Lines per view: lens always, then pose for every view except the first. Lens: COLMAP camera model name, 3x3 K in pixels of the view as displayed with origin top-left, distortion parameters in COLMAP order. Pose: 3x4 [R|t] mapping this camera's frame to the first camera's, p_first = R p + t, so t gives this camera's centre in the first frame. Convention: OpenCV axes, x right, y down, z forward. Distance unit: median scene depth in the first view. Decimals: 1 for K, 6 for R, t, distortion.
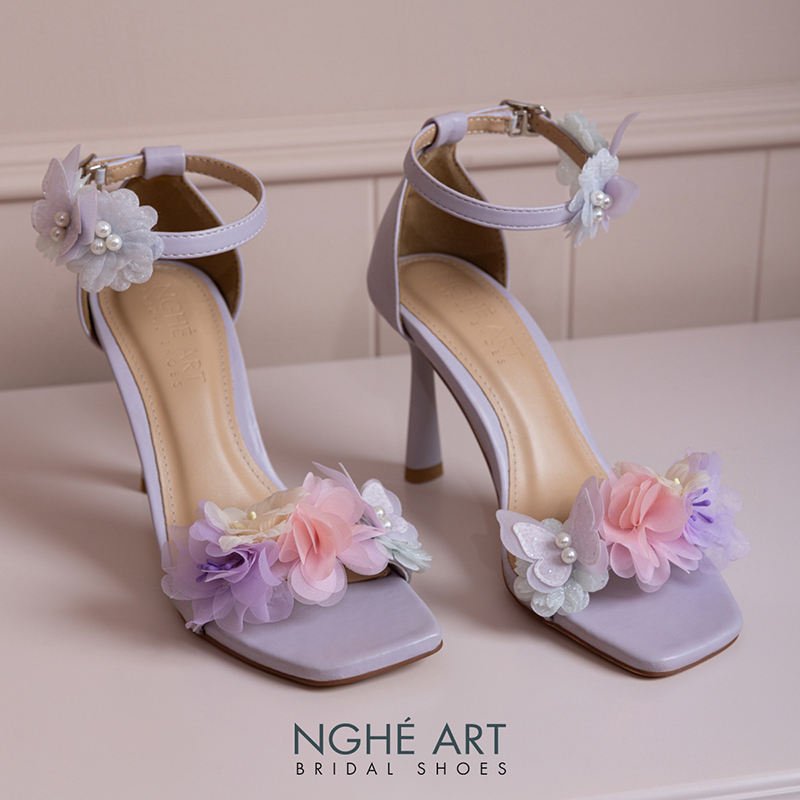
lens RADIAL K [[1870.5, 0, 400.0], [0, 1870.5, 400.0], [0, 0, 1]] dist [0.090306, 0.244719]
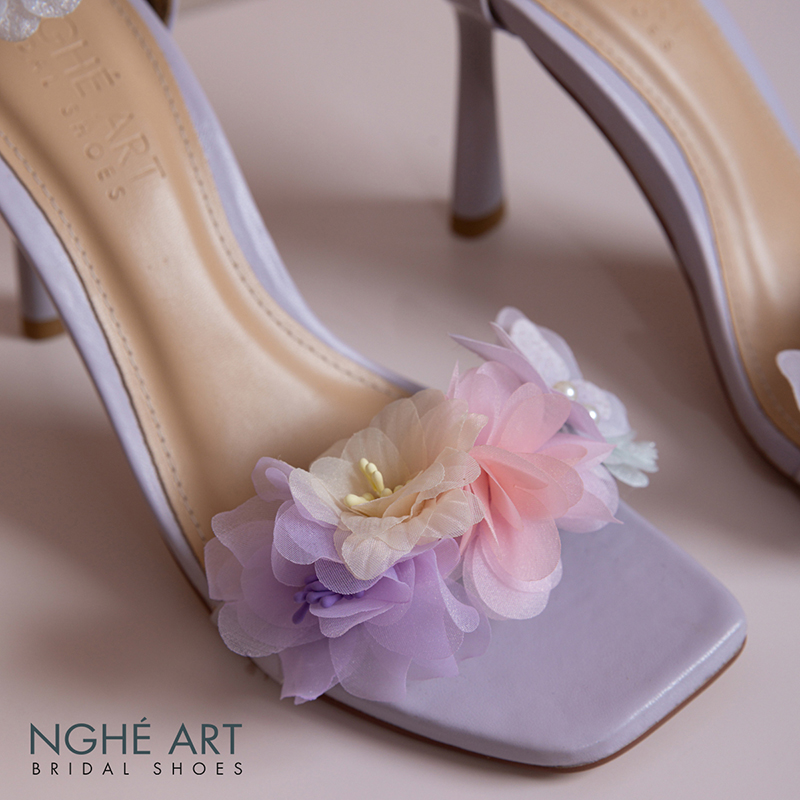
lens RADIAL K [[1681.2, 0, 400.0], [0, 1681.2, 400.0], [0, 0, 1]] dist [-0.041376, -0.028117]
pose [[0.962901, -0.187811, 0.193773, -0.144096], [0.119483, 0.940568, 0.317891, -0.092777], [-0.241960, -0.282945, 0.928115, 0.534515]]
